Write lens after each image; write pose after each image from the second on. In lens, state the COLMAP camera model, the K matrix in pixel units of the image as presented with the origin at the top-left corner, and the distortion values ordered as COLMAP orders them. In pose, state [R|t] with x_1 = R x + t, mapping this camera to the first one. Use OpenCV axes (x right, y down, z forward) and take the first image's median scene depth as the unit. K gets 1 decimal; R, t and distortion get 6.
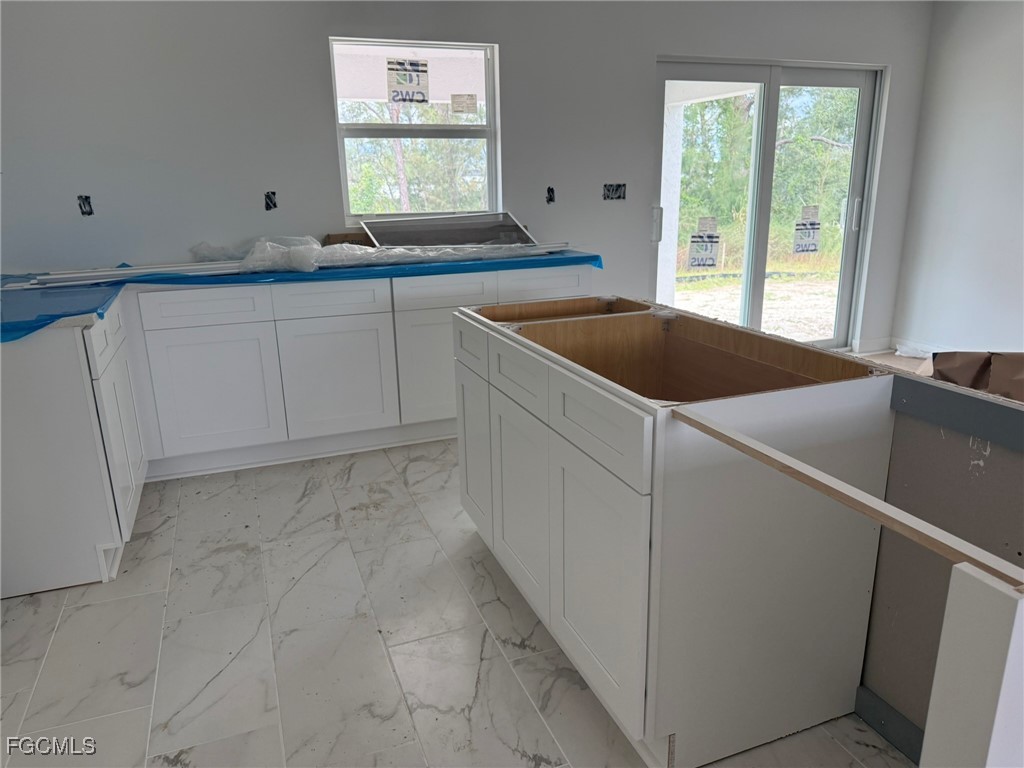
lens RADIAL K [[716.0, 0, 512.0], [0, 716.0, 384.0], [0, 0, 1]] dist [0.120771, -0.191249]
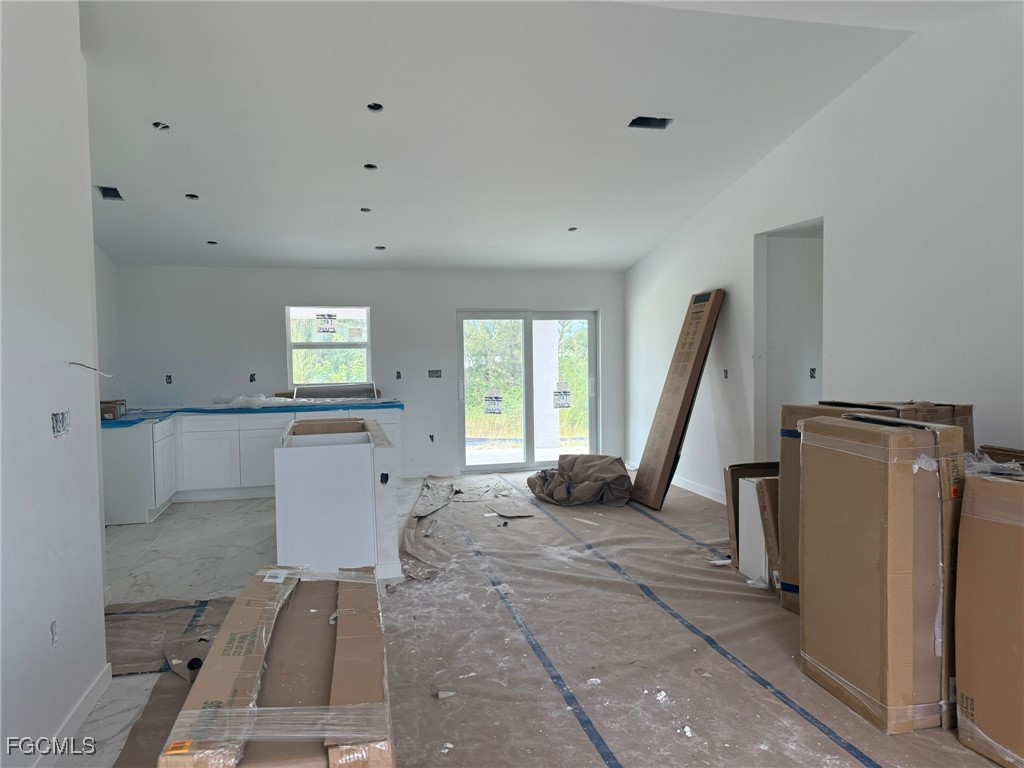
lens RADIAL K [[716.0, 0, 512.0], [0, 716.0, 384.0], [0, 0, 1]] dist [0.120771, -0.191249]
pose [[0.990994, 0.010929, -0.133460, 0.676491], [-0.040737, 0.974030, -0.222724, 0.200946], [0.127559, 0.226155, 0.965703, -0.918193]]
